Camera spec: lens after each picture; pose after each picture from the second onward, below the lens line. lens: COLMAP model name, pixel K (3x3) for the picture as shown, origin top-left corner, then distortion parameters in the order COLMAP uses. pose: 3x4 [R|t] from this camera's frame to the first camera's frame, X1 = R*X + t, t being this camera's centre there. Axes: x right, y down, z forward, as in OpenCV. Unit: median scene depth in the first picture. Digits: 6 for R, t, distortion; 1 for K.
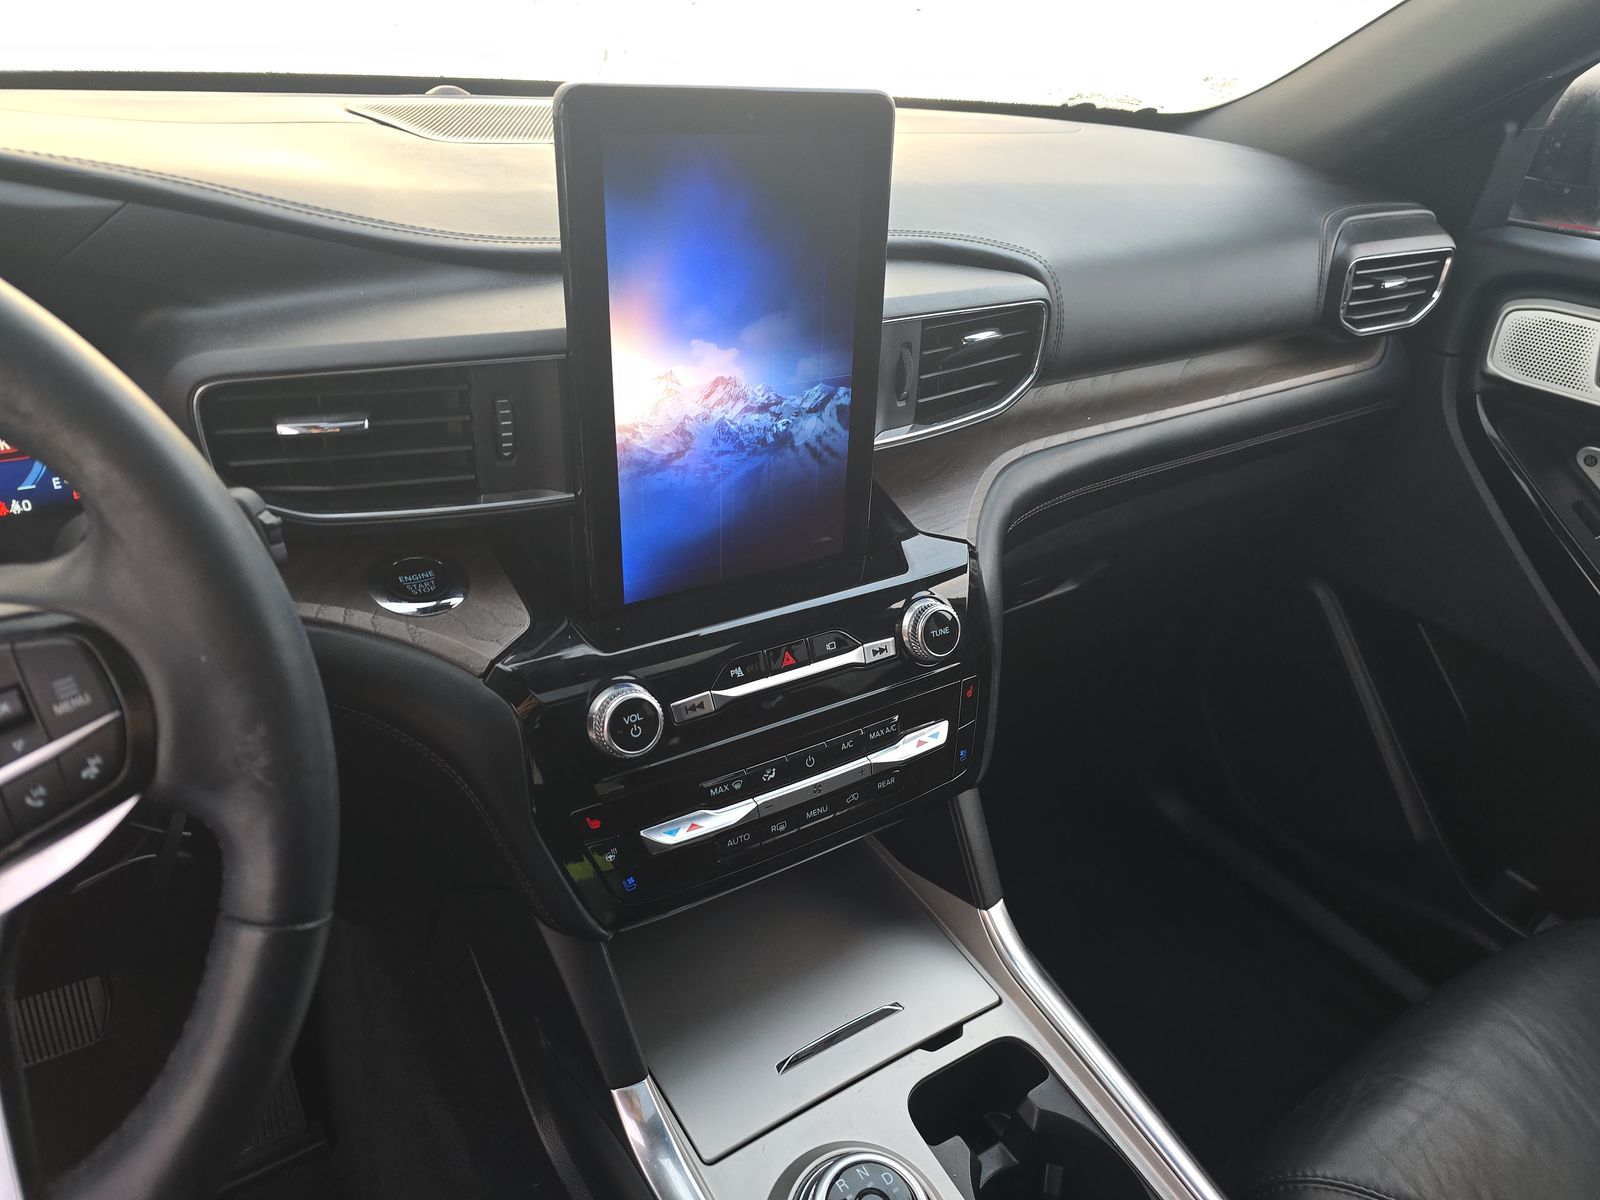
lens RADIAL K [[1056.5, 0, 788.6], [0, 1056.5, 604.1], [0, 0, 1]] dist [0.001158, -0.016933]
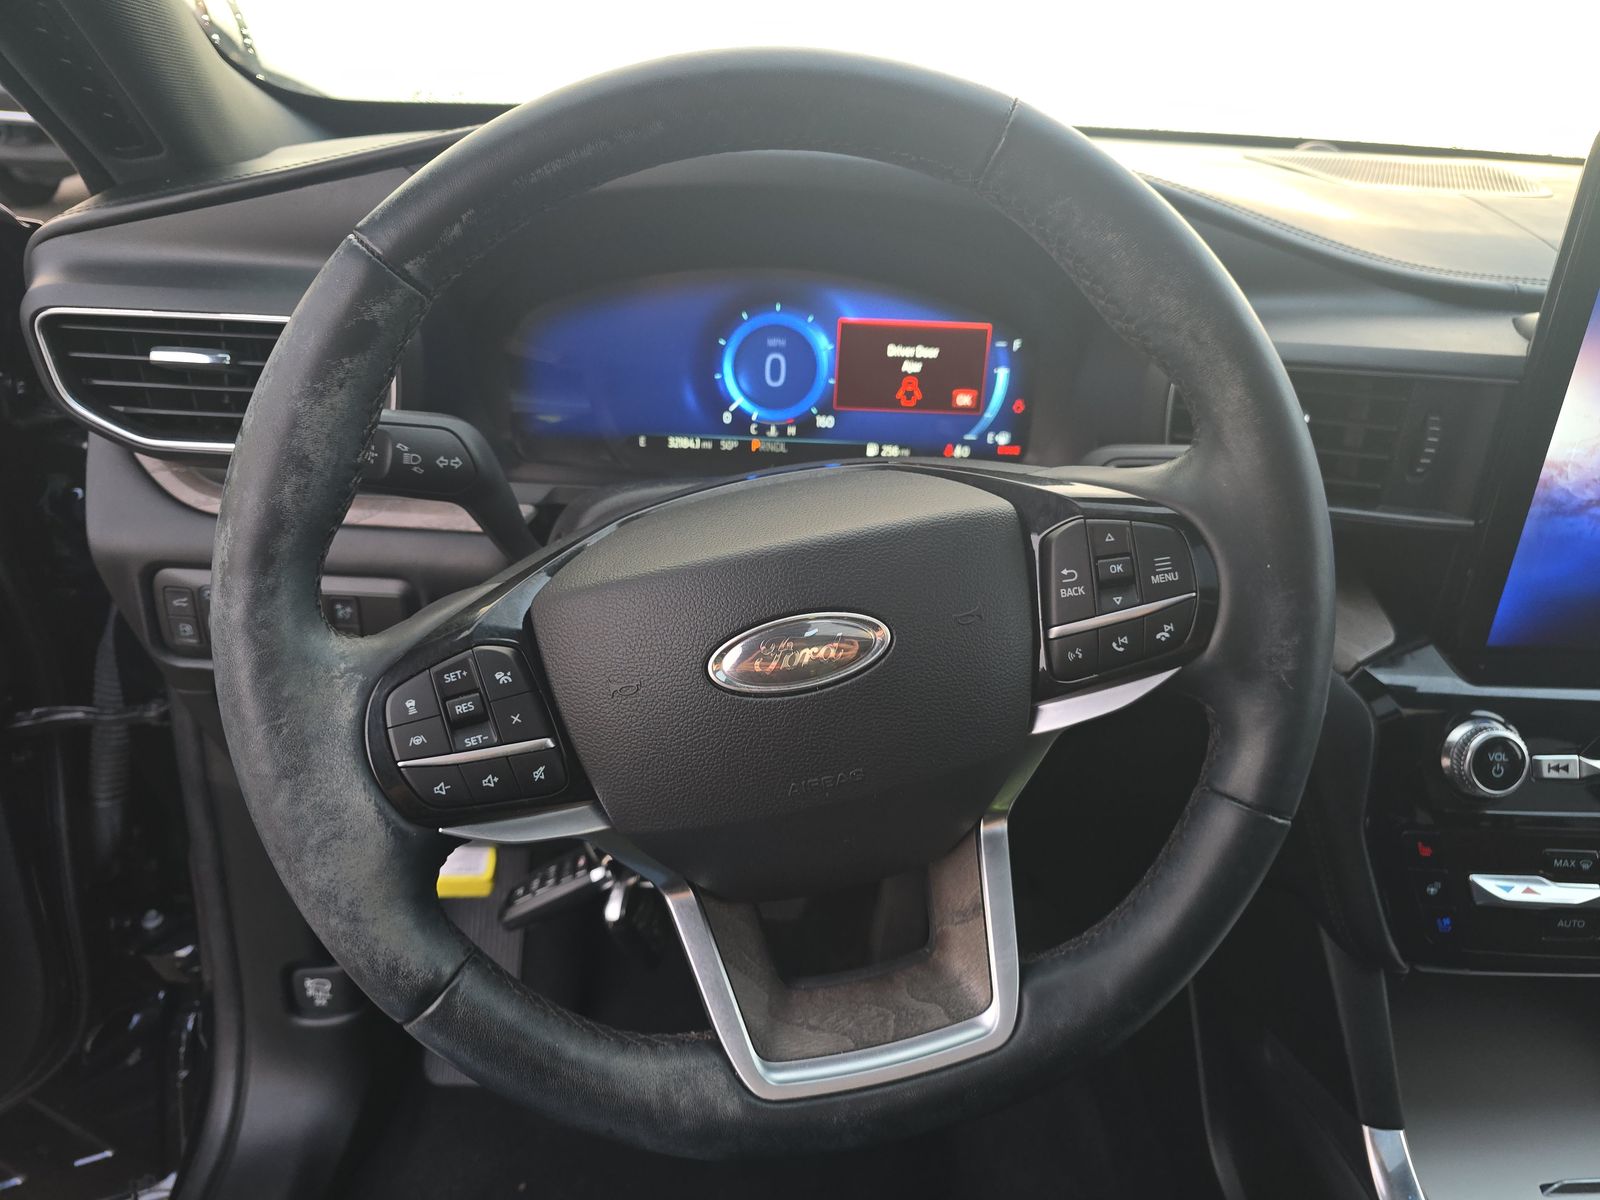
lens RADIAL K [[1056.5, 0, 726.3], [0, 1056.5, 613.9], [0, 0, 1]] dist [0.001158, -0.016933]
pose [[0.844563, 0.211026, -0.492119, -0.296042], [-0.245371, 0.969414, -0.005404, 0.159071], [0.475927, 0.125316, 0.870511, -0.181941]]
